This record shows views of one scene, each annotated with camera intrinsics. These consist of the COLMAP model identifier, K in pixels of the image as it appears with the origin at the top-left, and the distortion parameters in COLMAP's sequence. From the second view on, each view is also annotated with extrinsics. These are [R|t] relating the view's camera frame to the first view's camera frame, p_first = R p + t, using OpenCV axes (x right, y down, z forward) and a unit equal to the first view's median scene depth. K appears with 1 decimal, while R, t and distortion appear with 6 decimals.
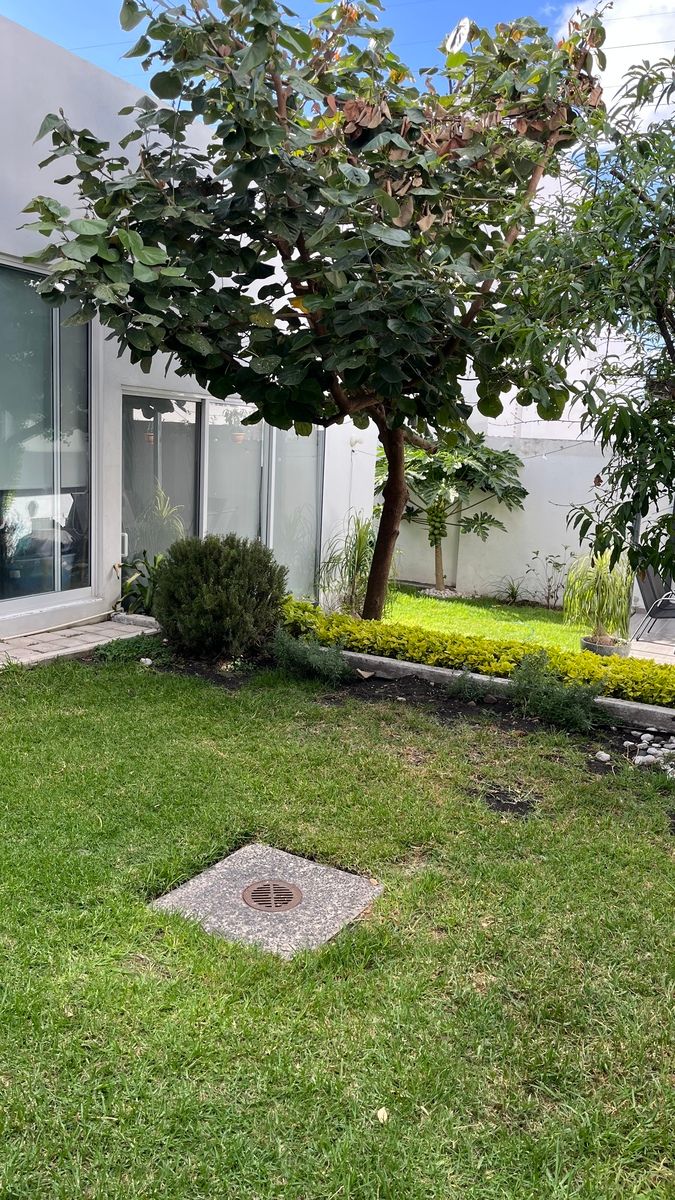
lens RADIAL K [[902.7, 0, 337.0], [0, 902.7, 599.8], [0, 0, 1]] dist [0.059168, -0.091708]
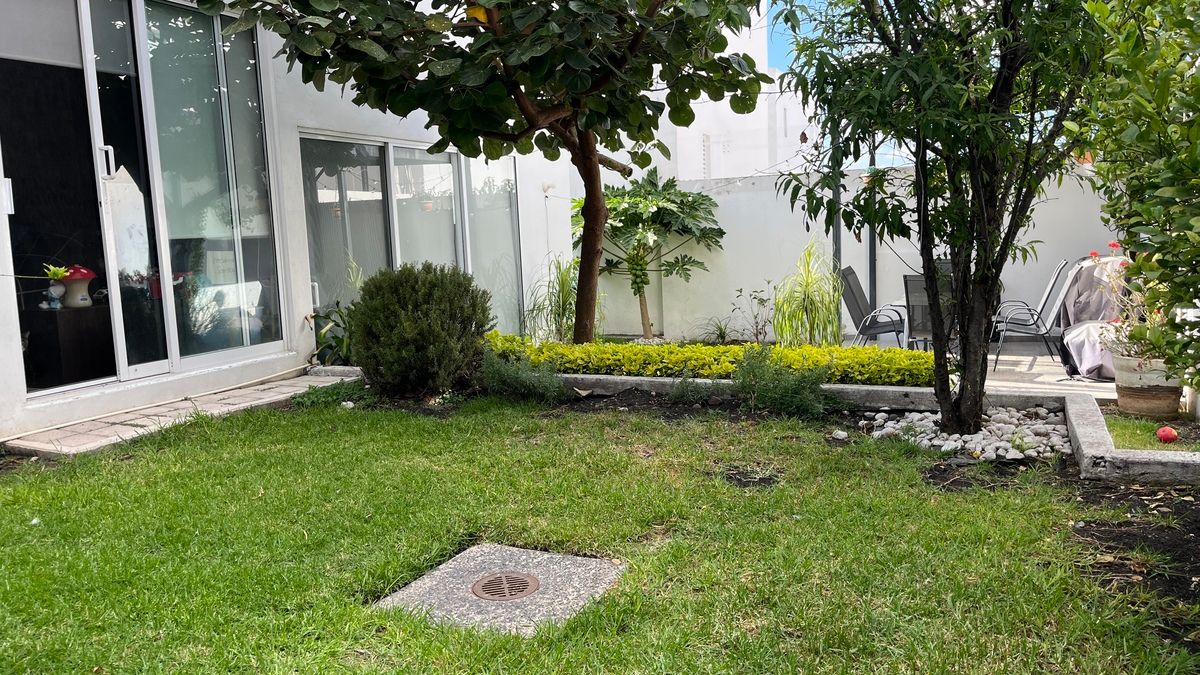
lens RADIAL K [[902.7, 0, 594.6], [0, 902.7, 338.1], [0, 0, 1]] dist [0.059168, -0.091708]
pose [[0.993303, -0.098396, 0.060552, -0.010173], [0.101613, 0.993434, -0.052563, 0.099443], [-0.054982, 0.058364, 0.996780, 0.064388]]
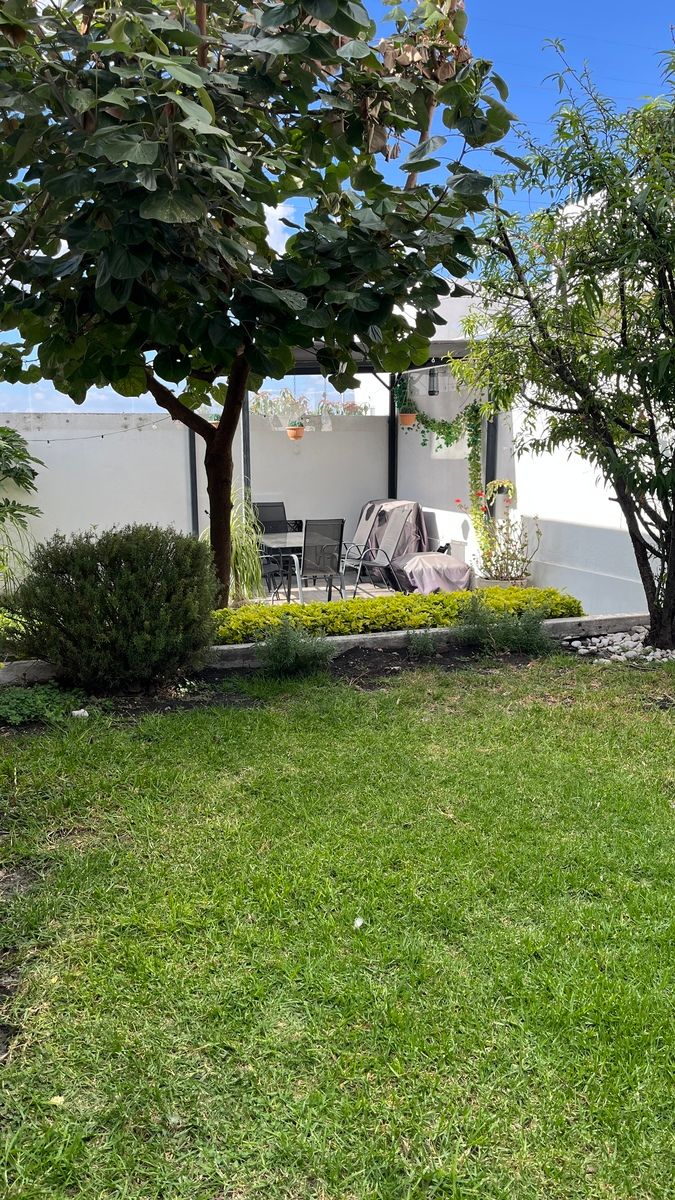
lens RADIAL K [[902.7, 0, 334.0], [0, 902.7, 609.4], [0, 0, 1]] dist [0.059168, -0.091708]
pose [[0.664422, -0.187450, 0.723468, -0.778925], [0.169524, 0.980603, 0.098385, -0.065824], [-0.727877, 0.057276, 0.683311, 0.478972]]
